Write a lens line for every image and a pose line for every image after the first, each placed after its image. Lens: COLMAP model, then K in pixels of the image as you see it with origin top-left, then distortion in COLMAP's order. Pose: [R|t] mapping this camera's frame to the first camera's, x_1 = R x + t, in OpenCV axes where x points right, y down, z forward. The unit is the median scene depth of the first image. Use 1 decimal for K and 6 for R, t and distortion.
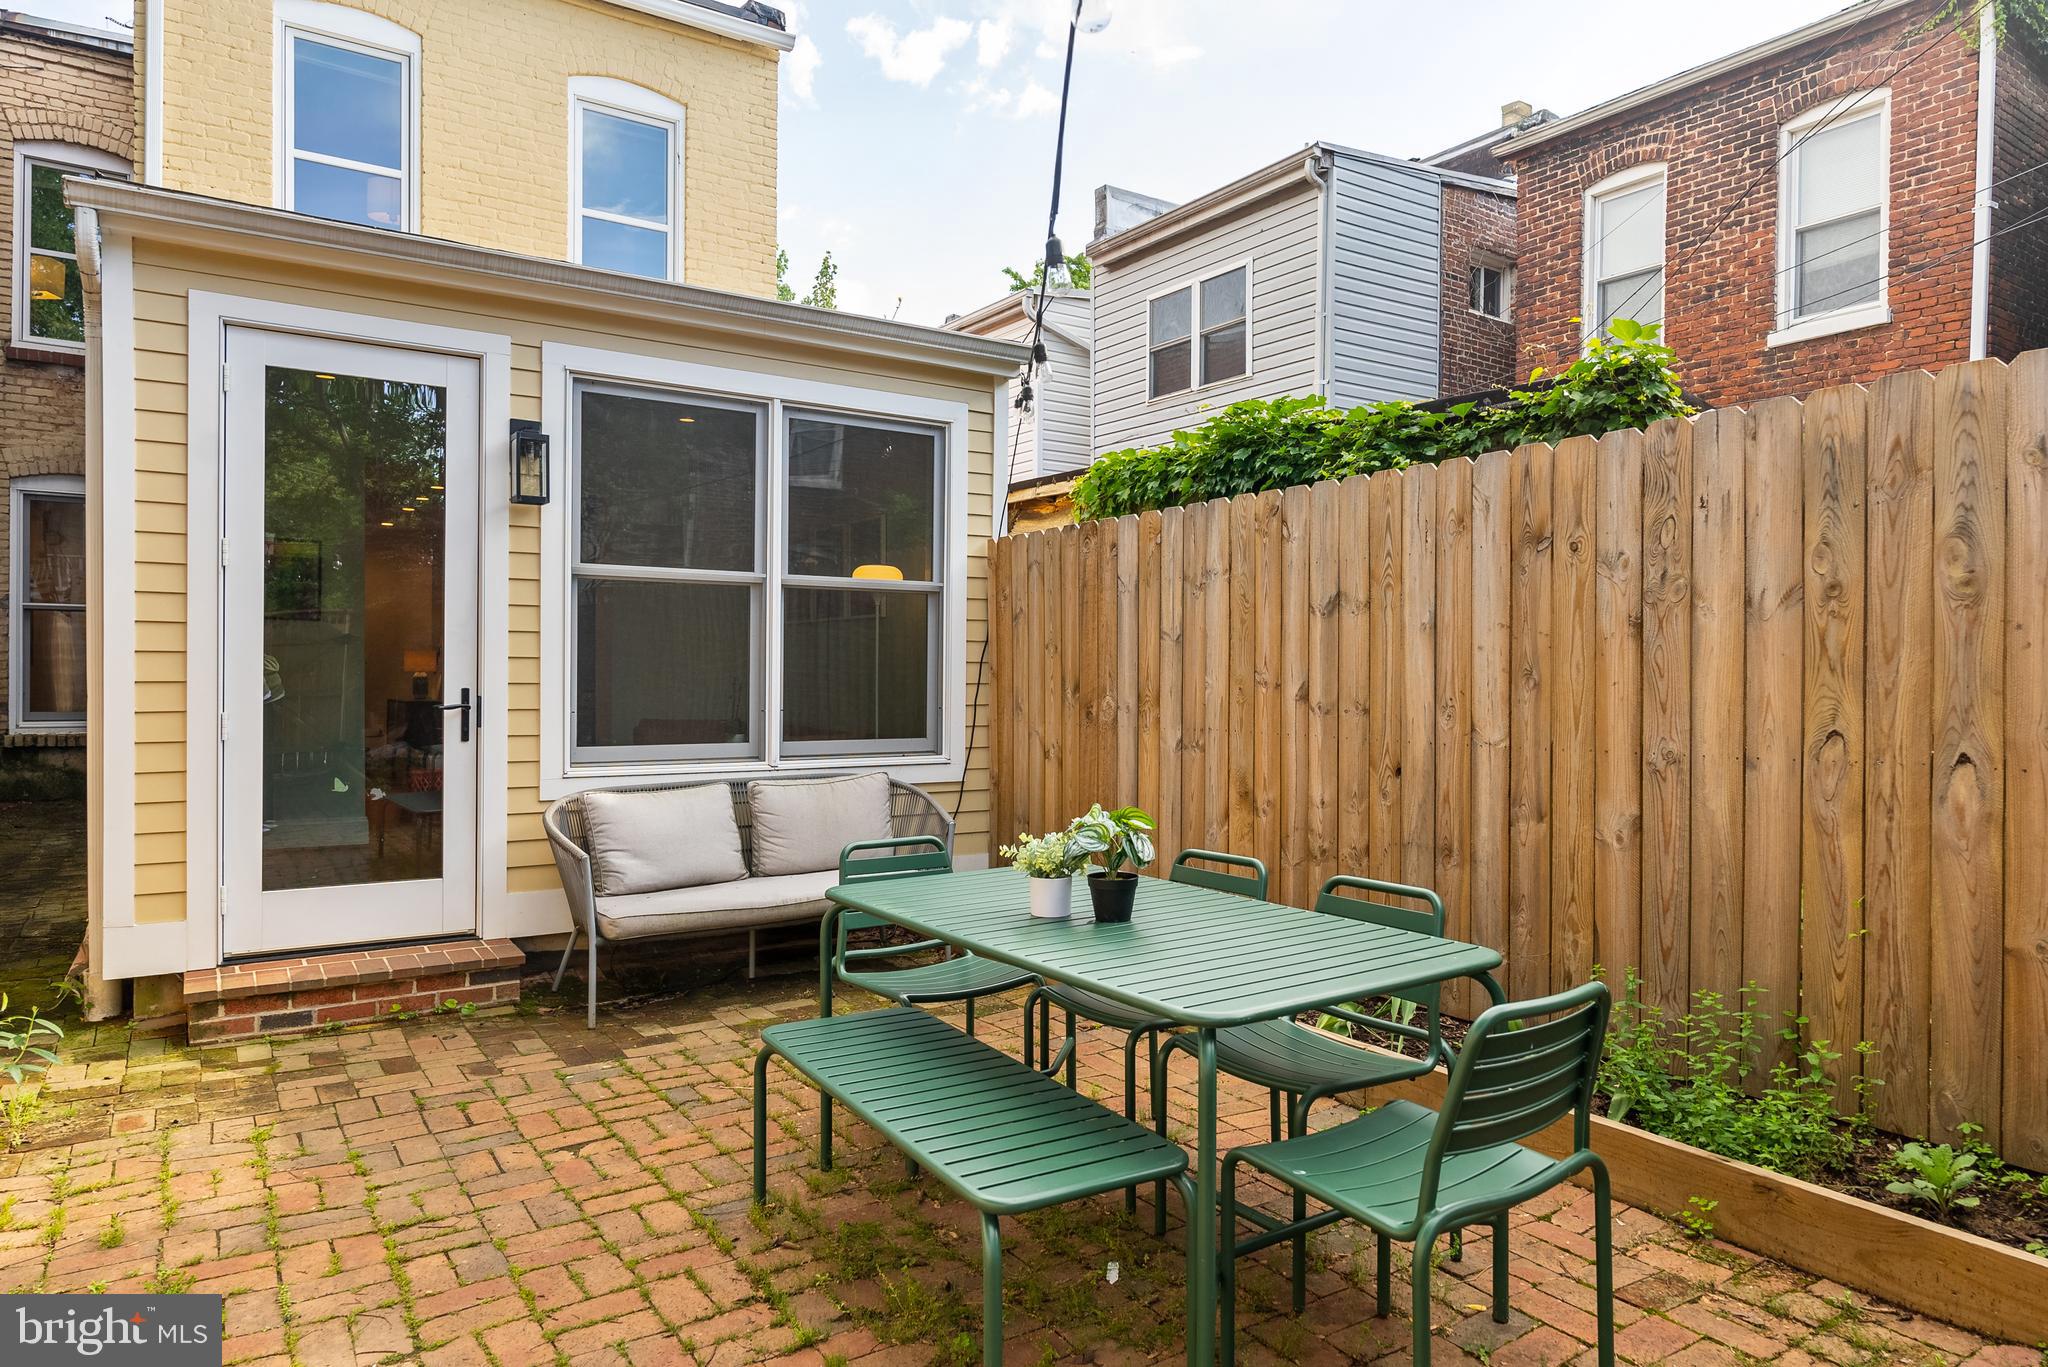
lens RADIAL K [[1250.2, 0, 1030.0], [0, 1250.2, 685.5], [0, 0, 1]] dist [0.000789, 0.000054]
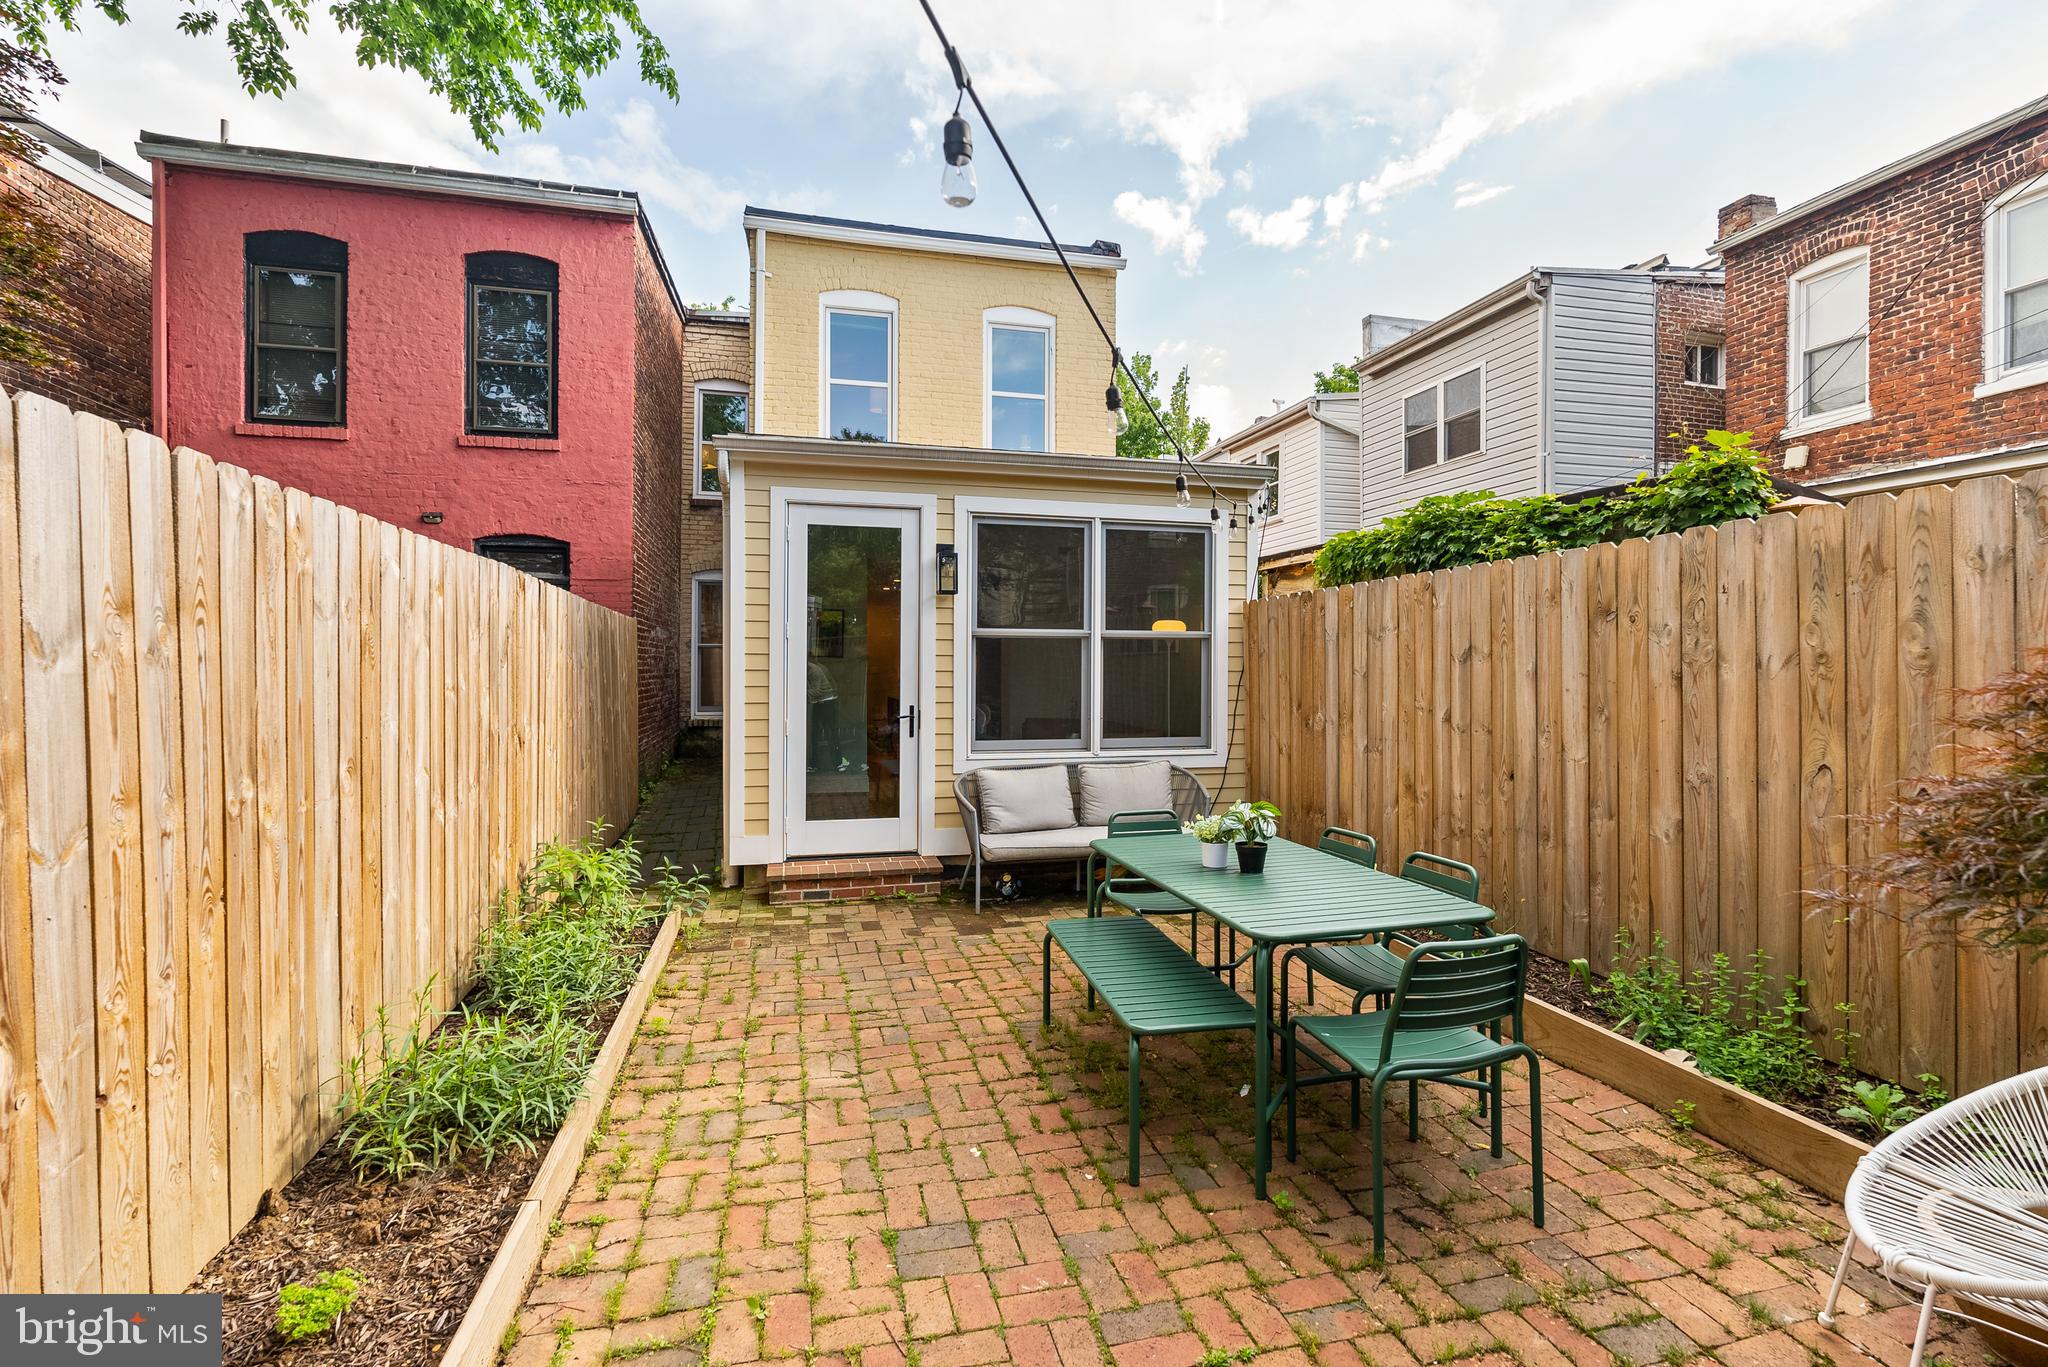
lens RADIAL K [[917.7, 0, 1027.6], [0, 917.7, 669.5], [0, 0, 1]] dist [-0.003752, 0.000917]
pose [[0.944371, -0.003798, -0.328860, 0.120967], [0.000365, 0.999945, -0.010499, -0.039264], [0.328882, 0.009795, 0.944320, -0.136636]]
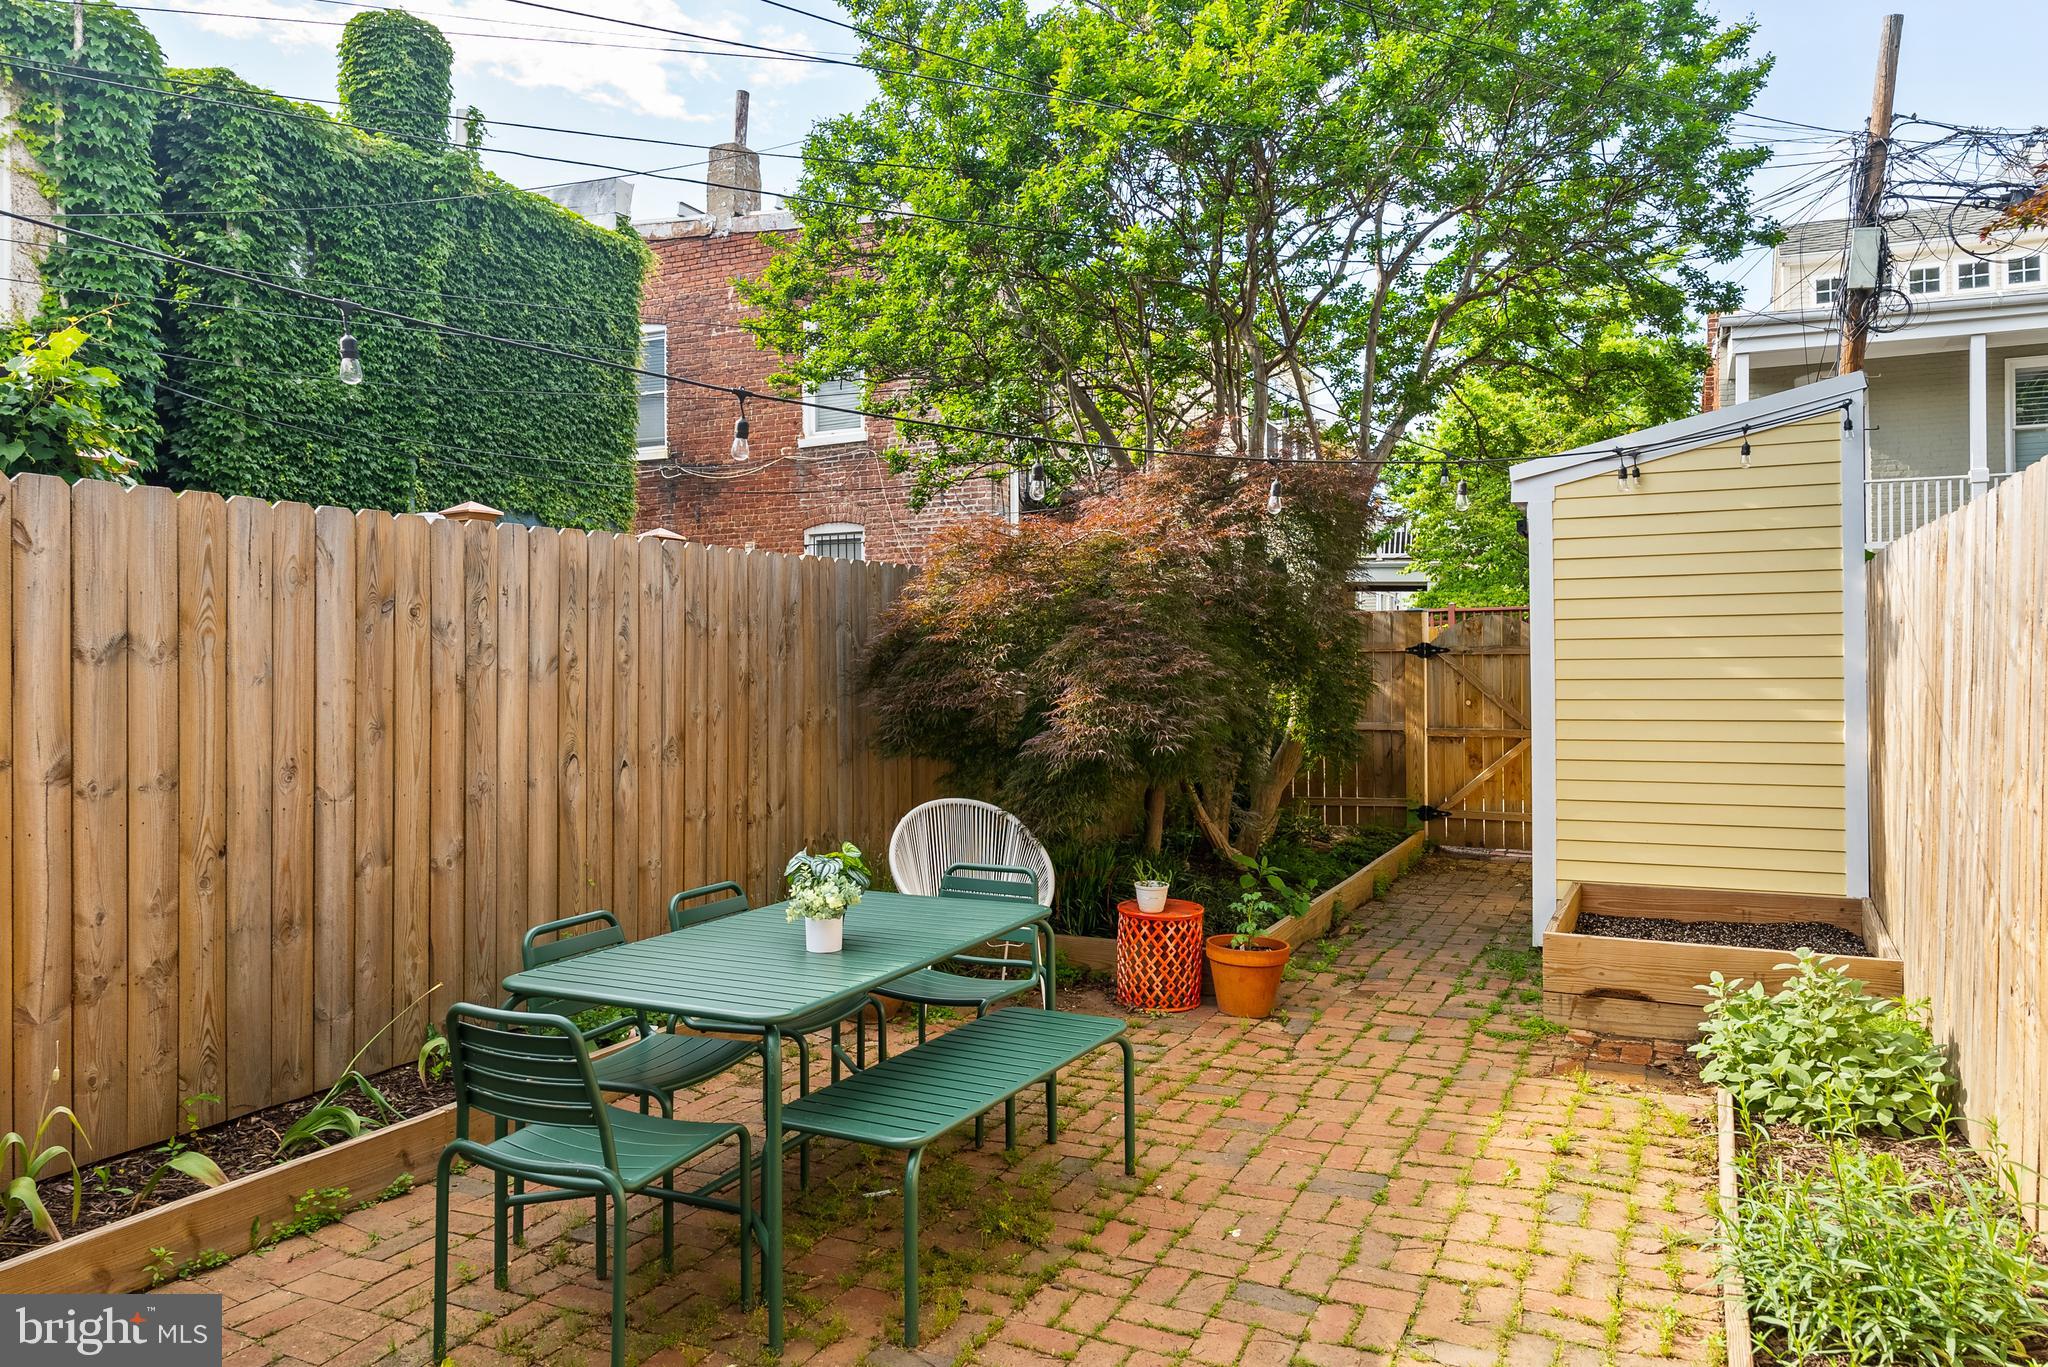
lens RADIAL K [[1397.4, 0, 1024.9], [0, 1397.4, 676.6], [0, 0, 1]] dist [0.005331, -0.001280]
pose [[-0.511457, -0.007503, 0.859276, -0.791152], [0.013260, 0.999774, 0.016622, -0.057372], [-0.859206, 0.019895, -0.511242, 1.005748]]
